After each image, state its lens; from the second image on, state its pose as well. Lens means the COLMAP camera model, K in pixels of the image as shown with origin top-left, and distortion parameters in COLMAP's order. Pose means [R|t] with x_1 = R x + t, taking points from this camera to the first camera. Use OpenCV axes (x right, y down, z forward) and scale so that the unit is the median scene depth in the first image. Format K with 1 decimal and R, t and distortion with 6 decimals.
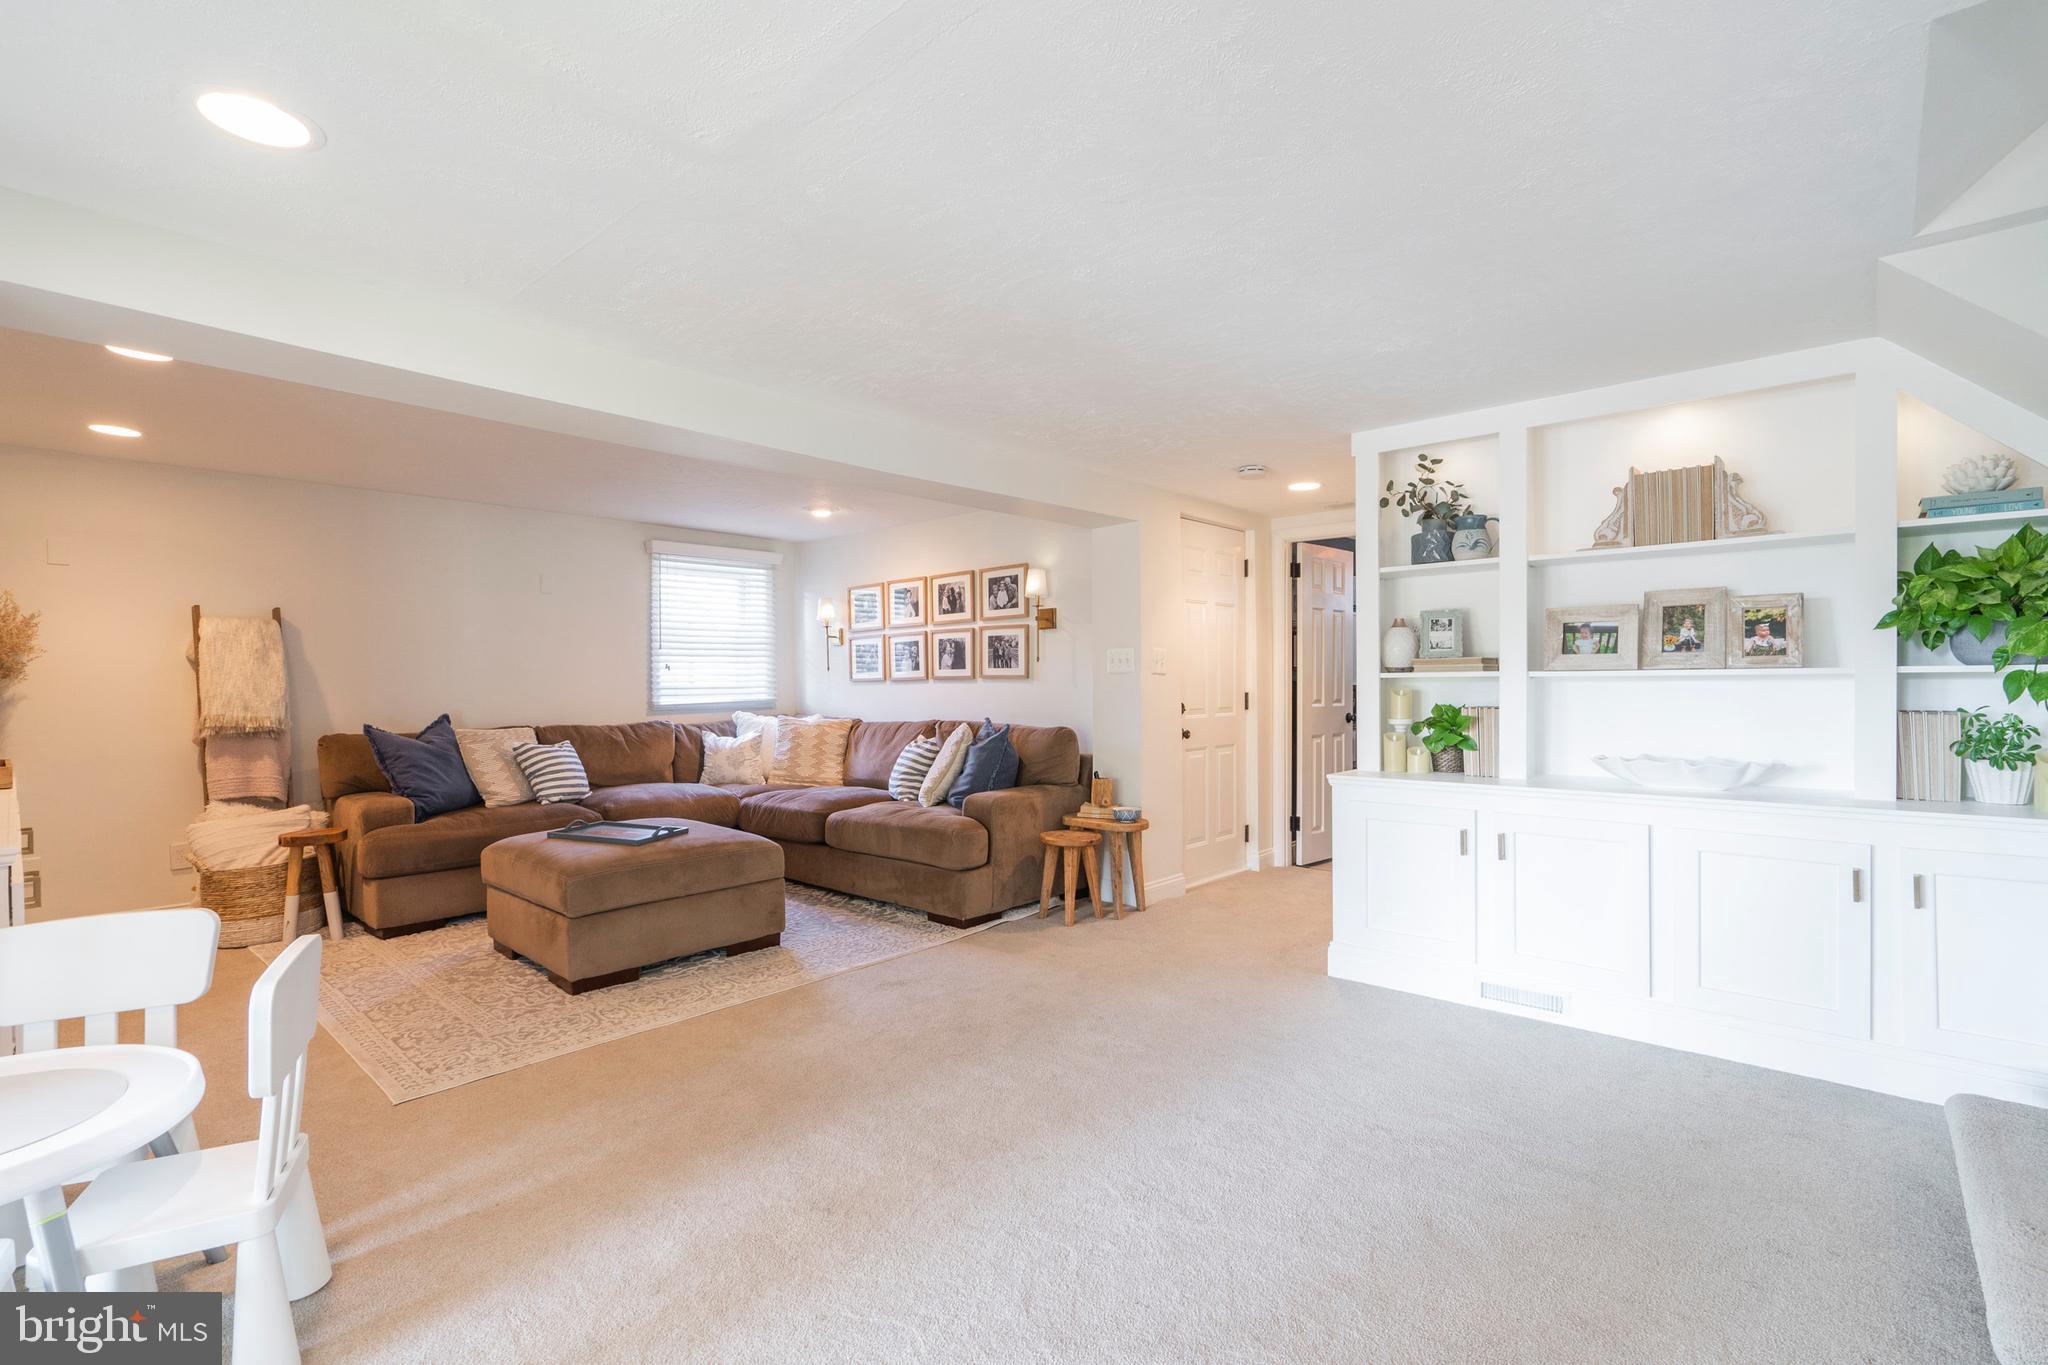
lens RADIAL K [[930.9, 0, 1024.0], [0, 930.9, 682.5], [0, 0, 1]] dist [0.004054, 0.000404]
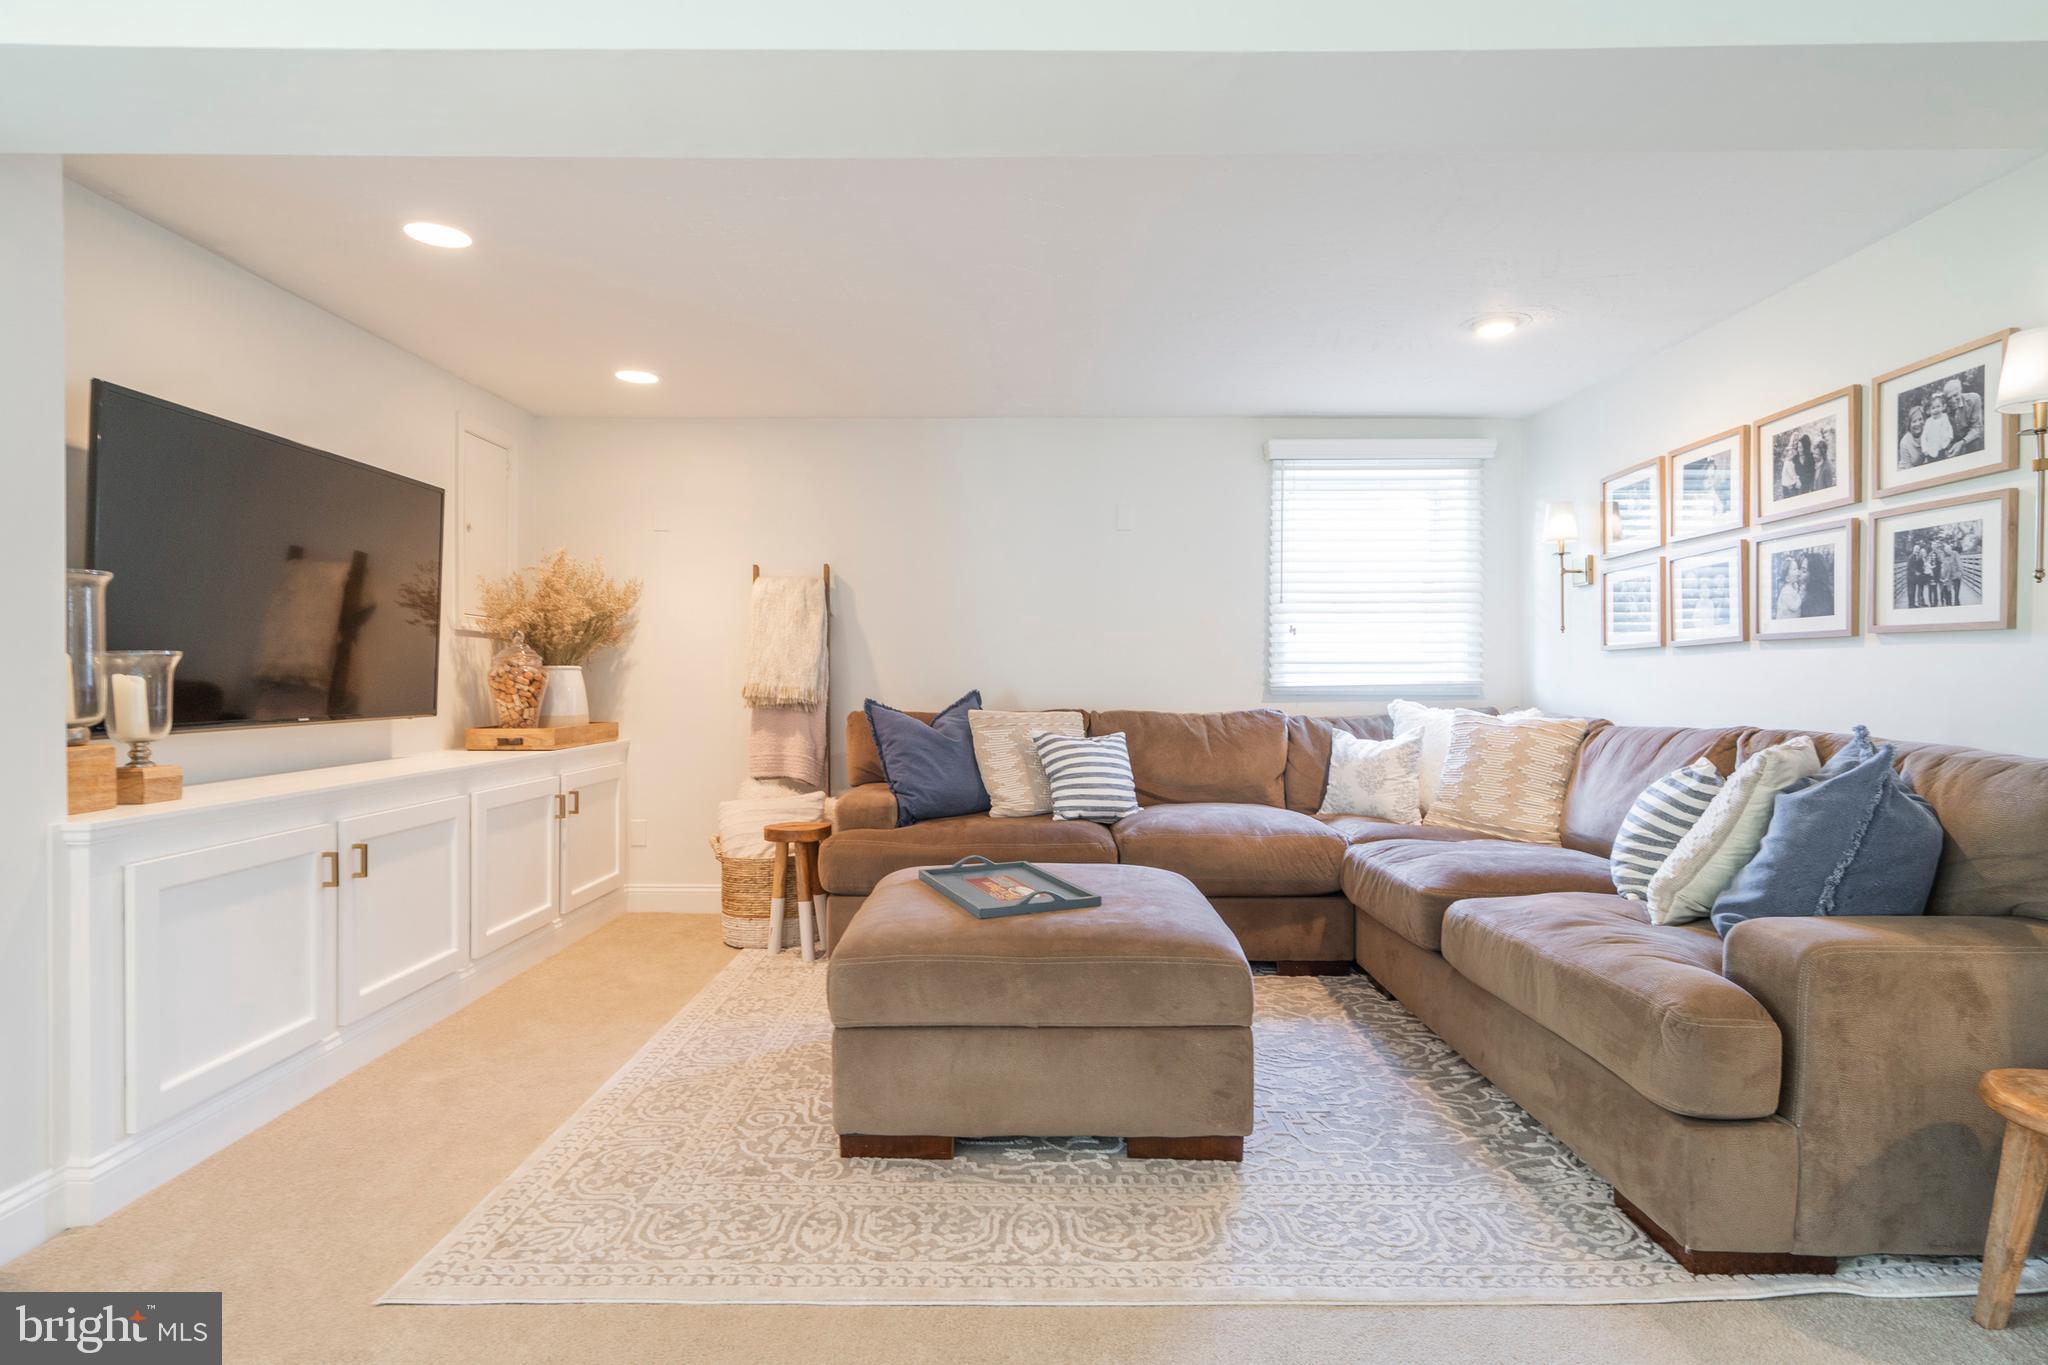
lens RADIAL K [[1057.4, 0, 1024.0], [0, 1057.4, 682.5], [0, 0, 1]] dist [0.001533, -0.000188]
pose [[0.667117, 0.013380, -0.744833, 0.059893], [-0.007654, 0.999909, 0.011106, 0.016428], [0.744913, -0.001708, 0.667159, 0.416749]]
